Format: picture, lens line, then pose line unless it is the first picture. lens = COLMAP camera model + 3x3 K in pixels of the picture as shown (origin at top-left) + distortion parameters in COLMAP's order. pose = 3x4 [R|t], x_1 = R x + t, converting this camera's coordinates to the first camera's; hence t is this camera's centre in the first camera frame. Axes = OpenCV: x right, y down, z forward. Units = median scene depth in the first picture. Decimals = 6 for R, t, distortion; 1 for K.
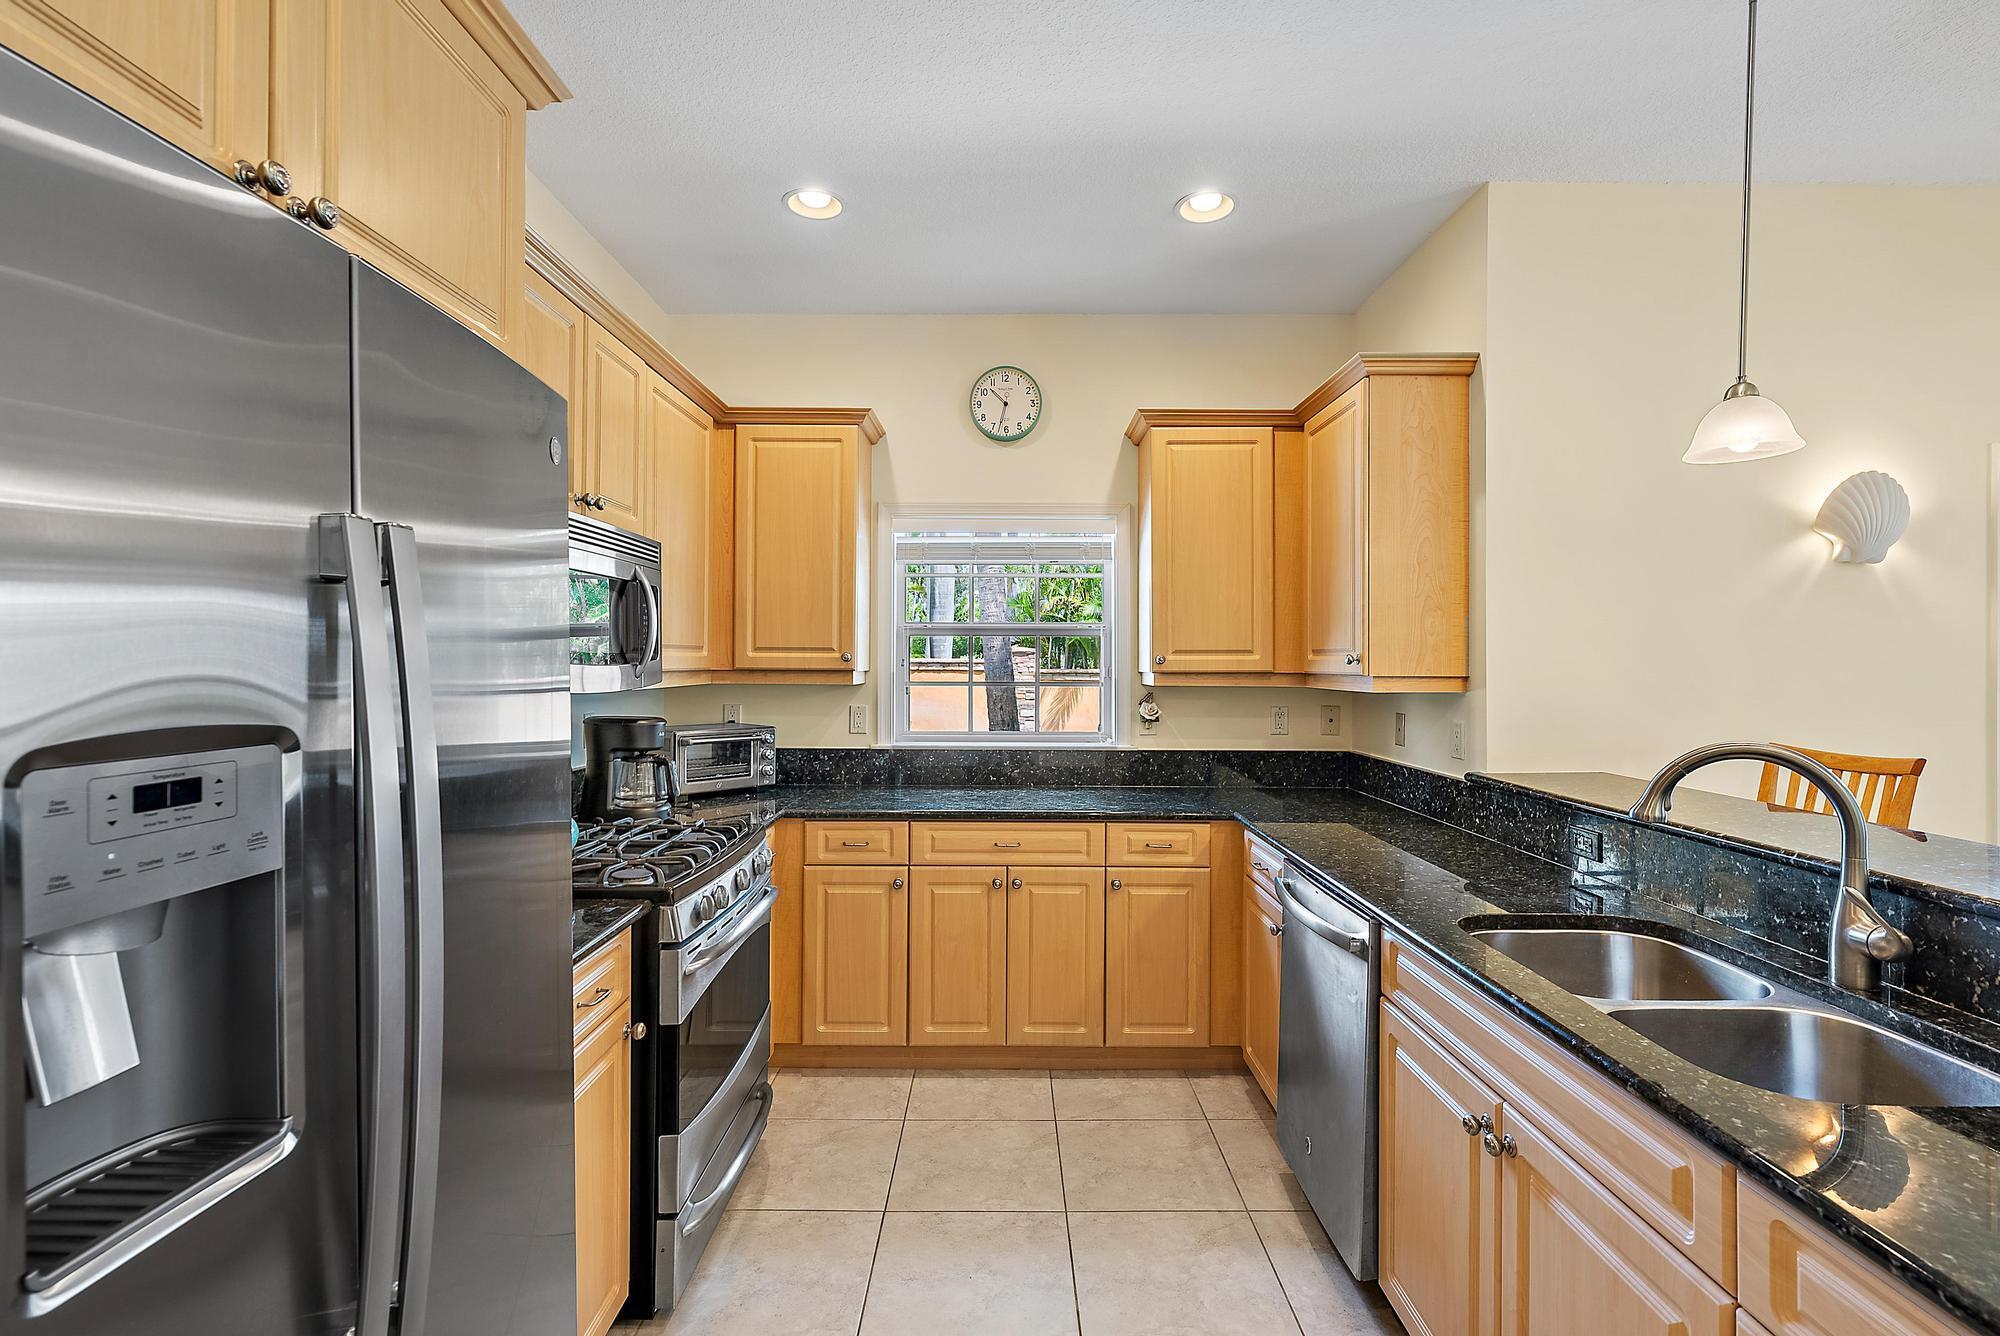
lens RADIAL K [[918.3, 0, 1000.0], [0, 918.3, 668.0], [0, 0, 1]] dist [0.003267, -0.000215]
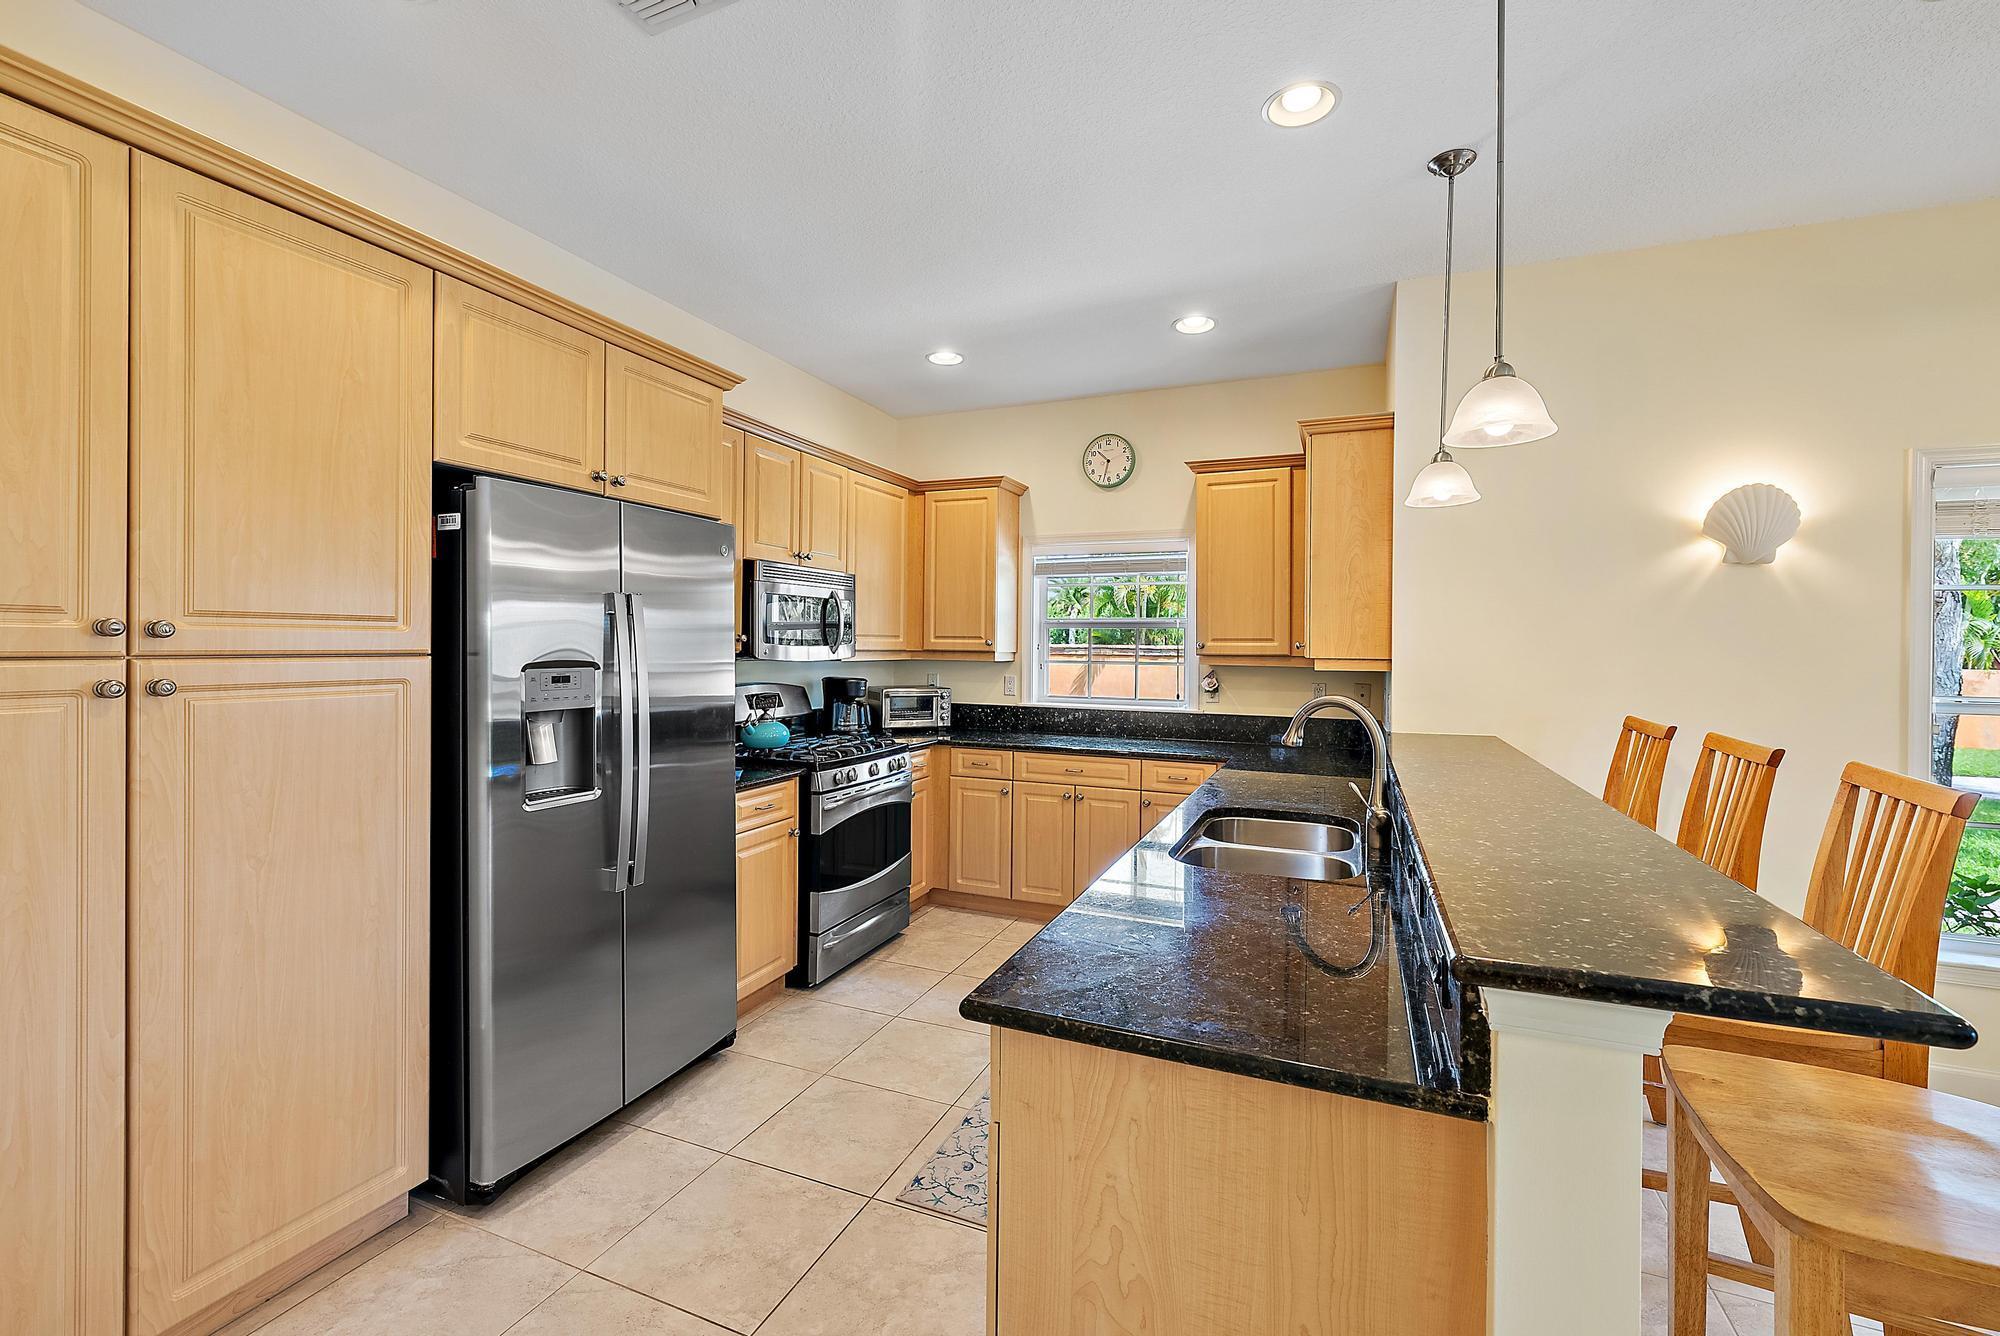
lens RADIAL K [[839.4, 0, 996.7], [0, 839.4, 661.9], [0, 0, 1]] dist [-0.001448, -0.000172]
pose [[0.922733, 0.012854, -0.385226, 0.397181], [-0.009406, 0.999897, 0.010834, 0.005160], [0.385326, -0.006373, 0.922759, -0.278096]]
